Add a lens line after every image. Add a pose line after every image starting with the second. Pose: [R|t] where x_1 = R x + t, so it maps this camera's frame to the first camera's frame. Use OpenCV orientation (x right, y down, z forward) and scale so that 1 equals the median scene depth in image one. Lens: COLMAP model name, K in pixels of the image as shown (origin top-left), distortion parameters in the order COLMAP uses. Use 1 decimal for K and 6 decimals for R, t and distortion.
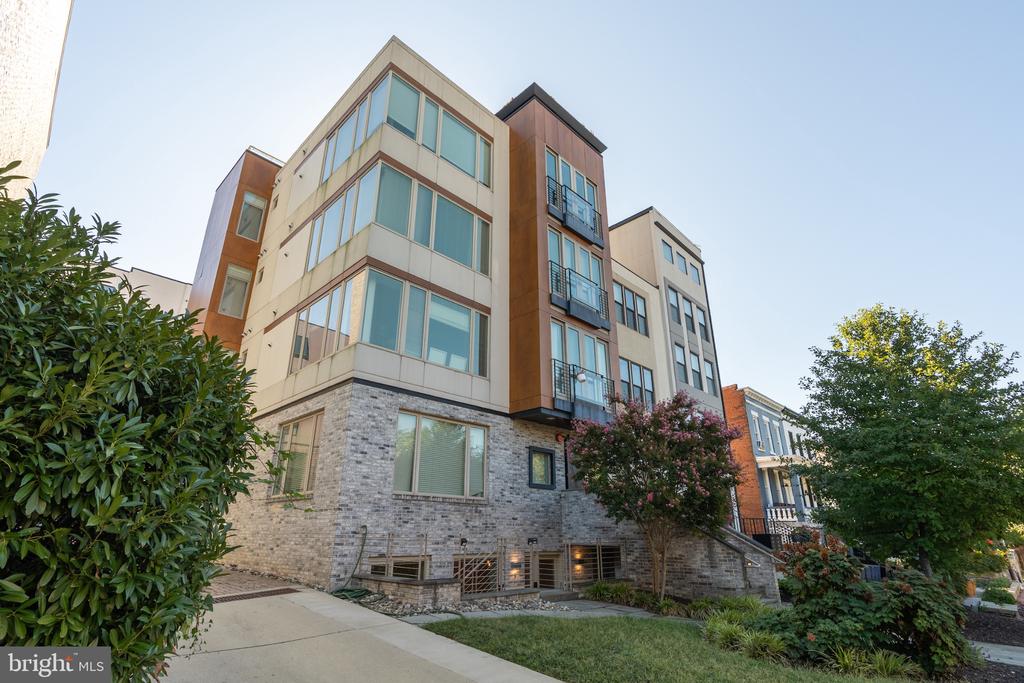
lens RADIAL K [[494.0, 0, 509.7], [0, 494.0, 346.1], [0, 0, 1]] dist [-0.003297, -0.000088]
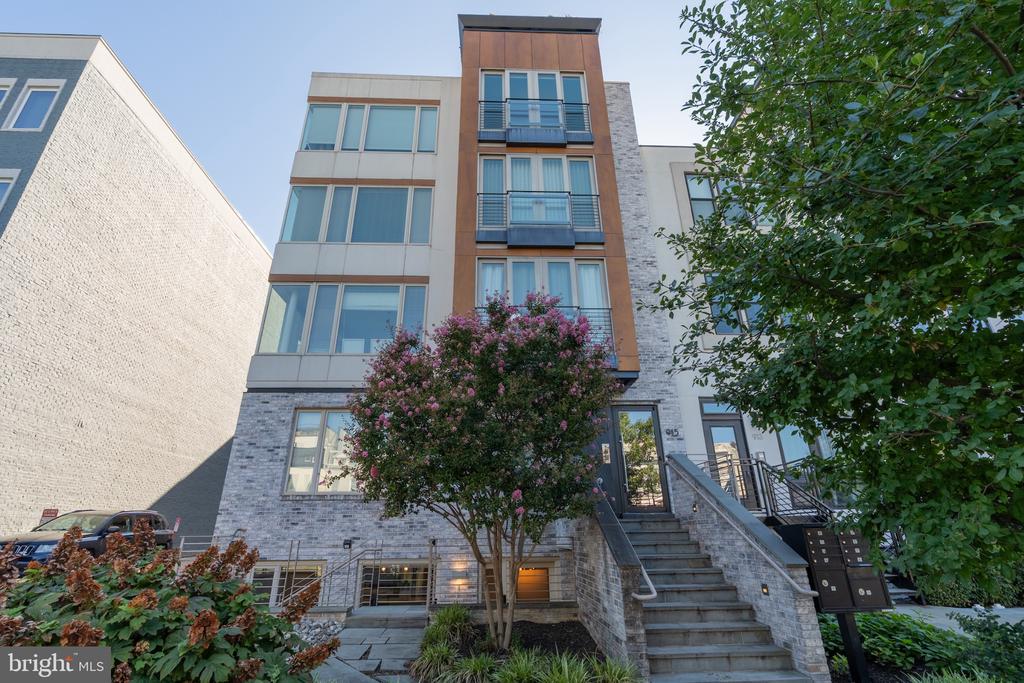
lens RADIAL K [[461.3, 0, 510.8], [0, 461.3, 344.2], [0, 0, 1]] dist [-0.002291, 0.000059]
pose [[0.729814, -0.273051, -0.626749, 0.654063], [0.256152, 0.959207, -0.119616, 0.208435], [0.633843, -0.073245, 0.769986, 0.532304]]
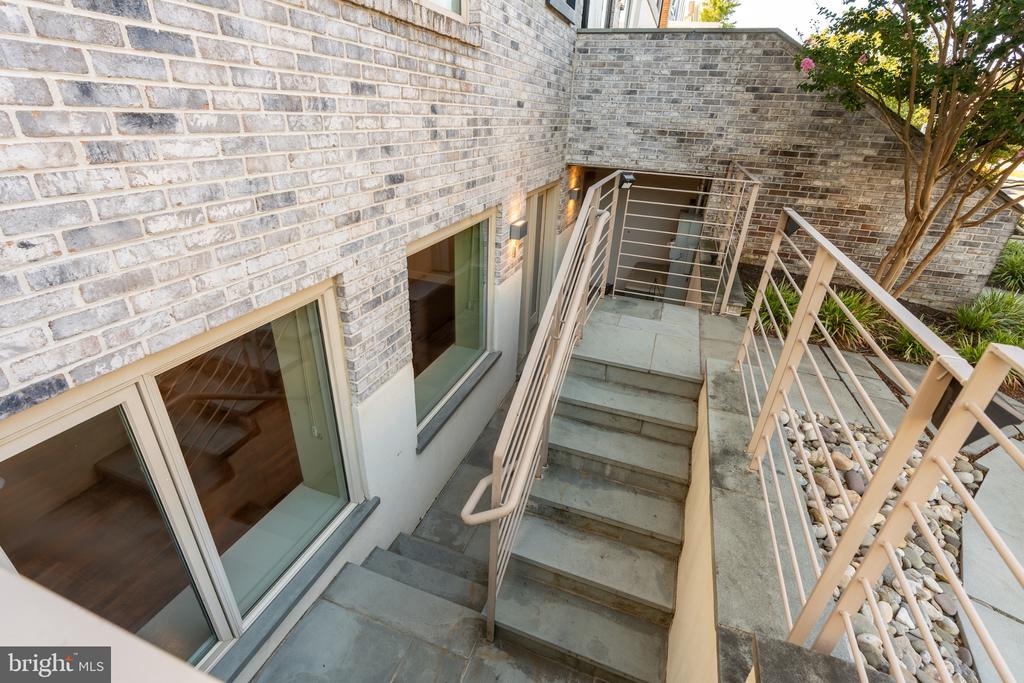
lens RADIAL K [[461.3, 0, 510.8], [0, 461.3, 344.2], [0, 0, 1]] dist [-0.002291, 0.000059]
pose [[0.906626, -0.153970, 0.392839, -0.157952], [-0.190252, 0.681846, 0.706322, 0.254715], [-0.376608, -0.715108, 0.588886, 0.742223]]
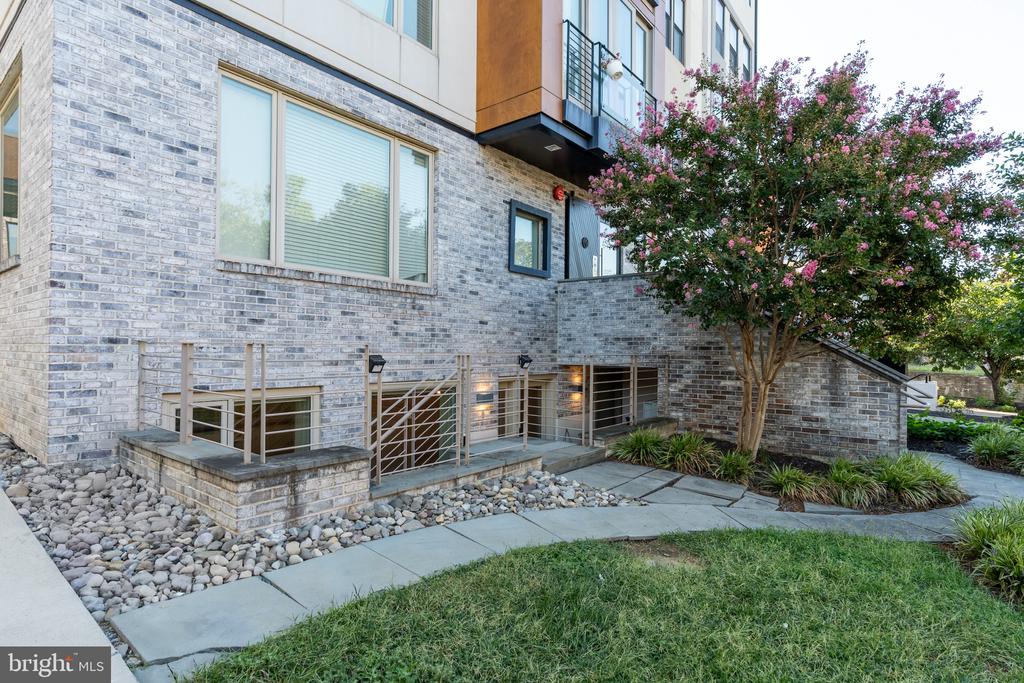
lens RADIAL K [[534.9, 0, 512.0], [0, 534.9, 341.5], [0, 0, 1]] dist [0.000520, 0.000560]
pose [[0.994815, 0.009281, 0.101279, -0.020598], [-0.043446, 0.939176, 0.340678, 0.169883], [-0.091957, -0.343312, 0.934709, 0.442685]]
